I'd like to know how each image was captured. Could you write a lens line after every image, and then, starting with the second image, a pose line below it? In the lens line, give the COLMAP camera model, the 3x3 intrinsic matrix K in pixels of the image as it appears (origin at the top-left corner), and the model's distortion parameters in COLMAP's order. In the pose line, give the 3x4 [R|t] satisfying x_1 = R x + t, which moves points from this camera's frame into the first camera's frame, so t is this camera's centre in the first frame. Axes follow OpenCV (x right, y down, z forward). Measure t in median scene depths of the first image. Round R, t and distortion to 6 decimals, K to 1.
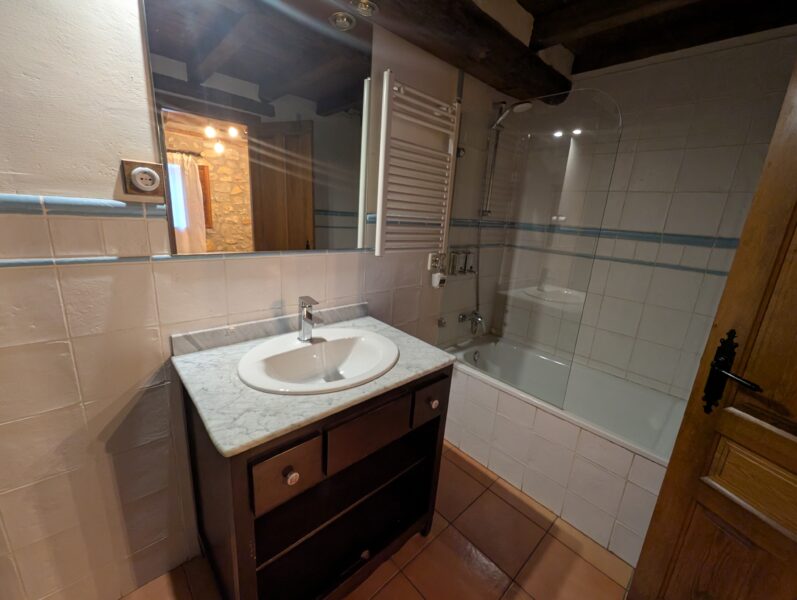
lens RADIAL K [[329.9, 0, 399.3], [0, 329.9, 297.3], [0, 0, 1]] dist [0.006915, -0.003283]
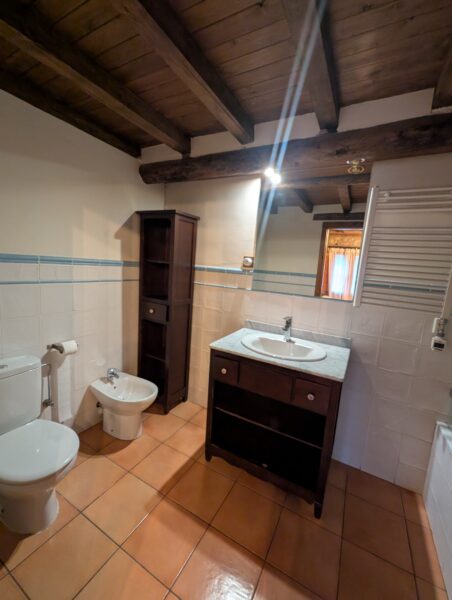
lens RADIAL K [[248.3, 0, 228.2], [0, 248.3, 301.4], [0, 0, 1]] dist [0.006915, -0.003283]
pose [[0.320881, 0.097698, -0.942067, 0.920455], [-0.287657, 0.957732, 0.001343, 0.013707], [0.902379, 0.270562, 0.335422, 0.154545]]
